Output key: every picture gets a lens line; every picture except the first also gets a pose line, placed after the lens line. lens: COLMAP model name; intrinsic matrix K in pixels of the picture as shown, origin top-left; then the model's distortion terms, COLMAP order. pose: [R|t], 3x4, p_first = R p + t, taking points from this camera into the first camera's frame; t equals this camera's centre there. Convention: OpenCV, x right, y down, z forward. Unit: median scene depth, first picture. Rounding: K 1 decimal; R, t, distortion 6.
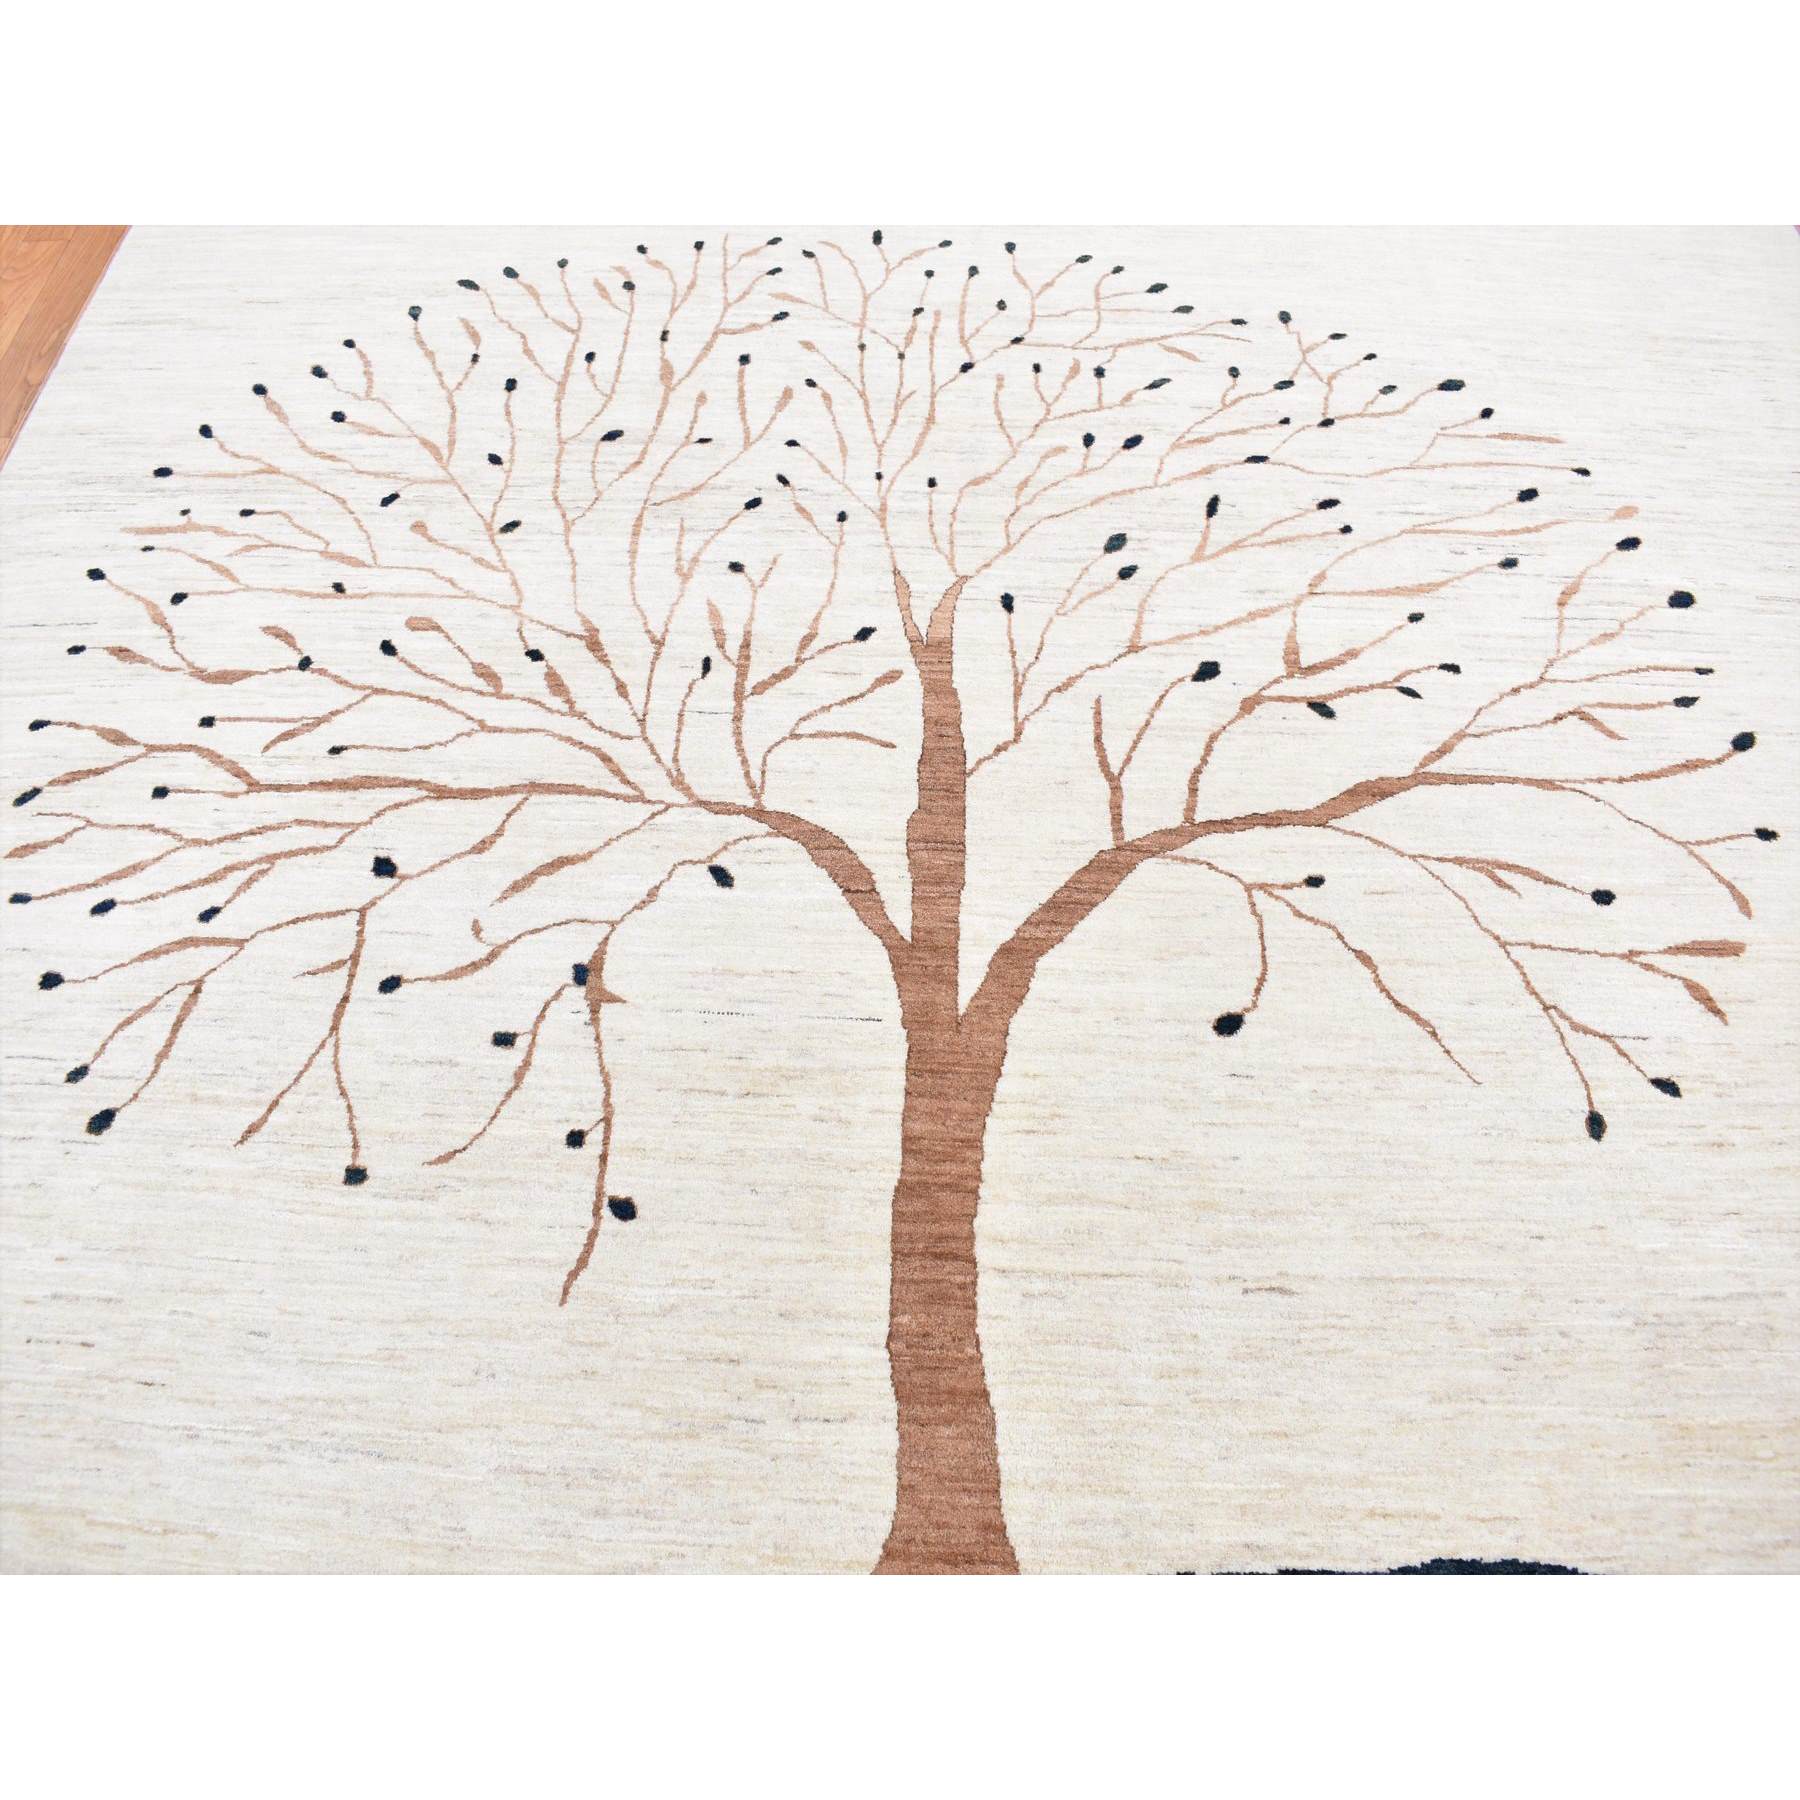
lens RADIAL K [[1256.7, 0, 898.7], [0, 1256.7, 876.3], [0, 0, 1]] dist [-0.067835, 0.002381]
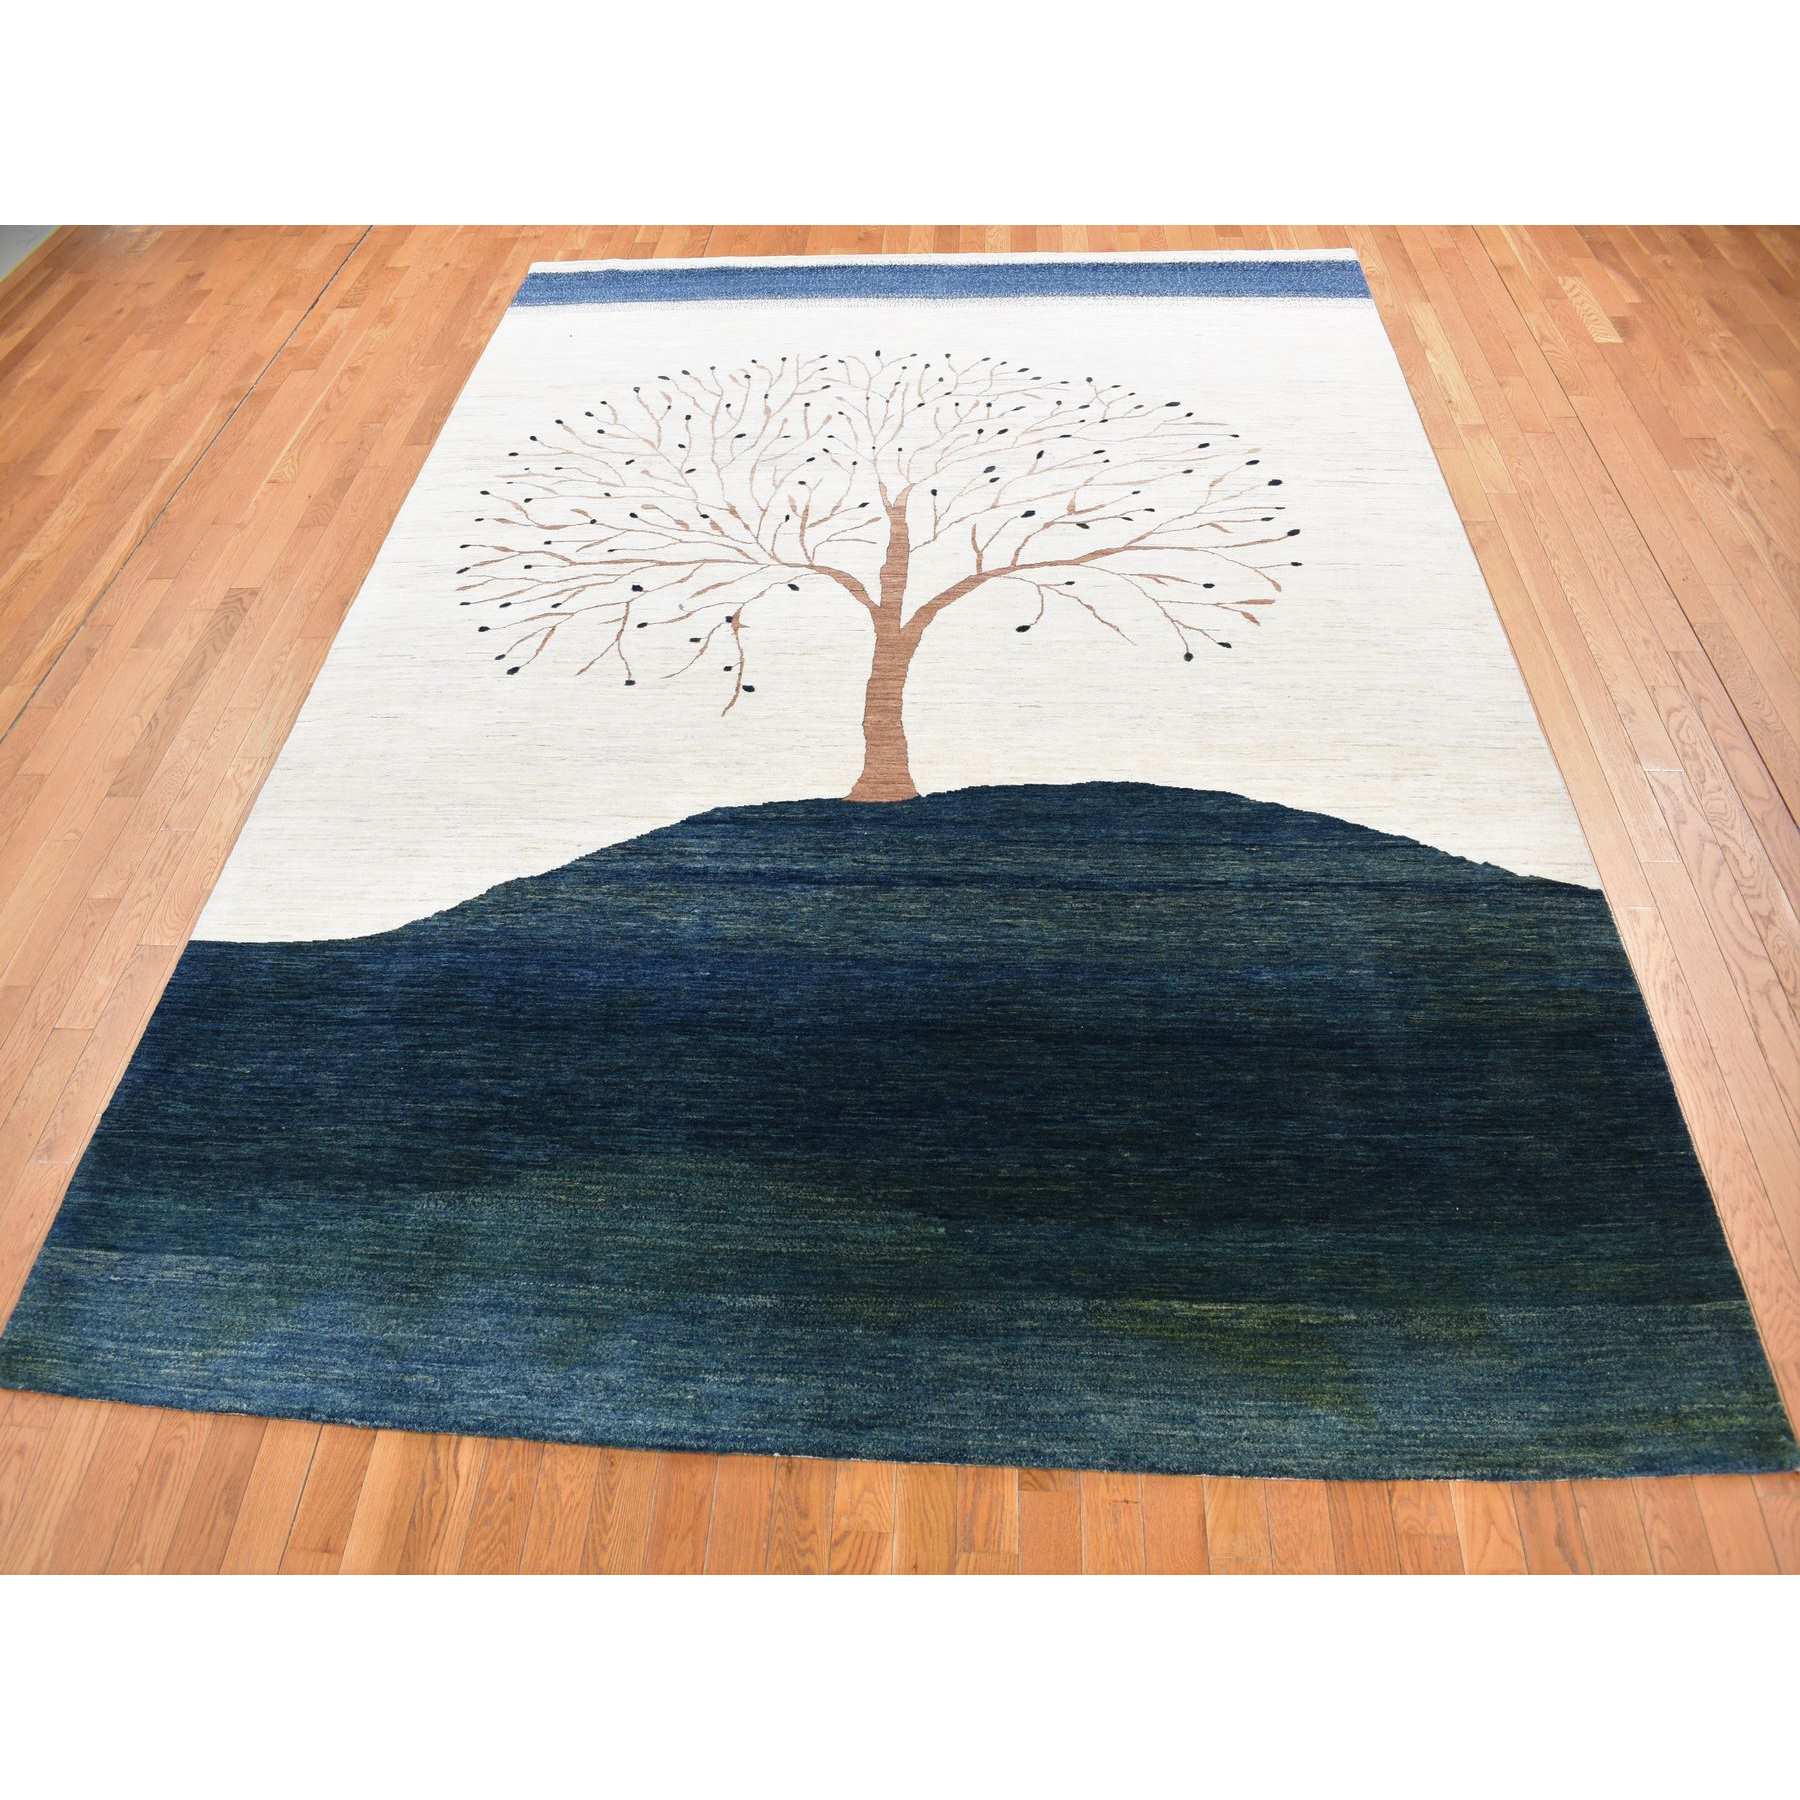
lens RADIAL K [[1256.7, 0, 898.7], [0, 1256.7, 876.3], [0, 0, 1]] dist [-0.067835, 0.002381]
pose [[0.998980, -0.009056, -0.044236, 0.119421], [0.000325, 0.981099, -0.193508, 0.829690], [0.045152, 0.193296, 0.980101, -0.923438]]
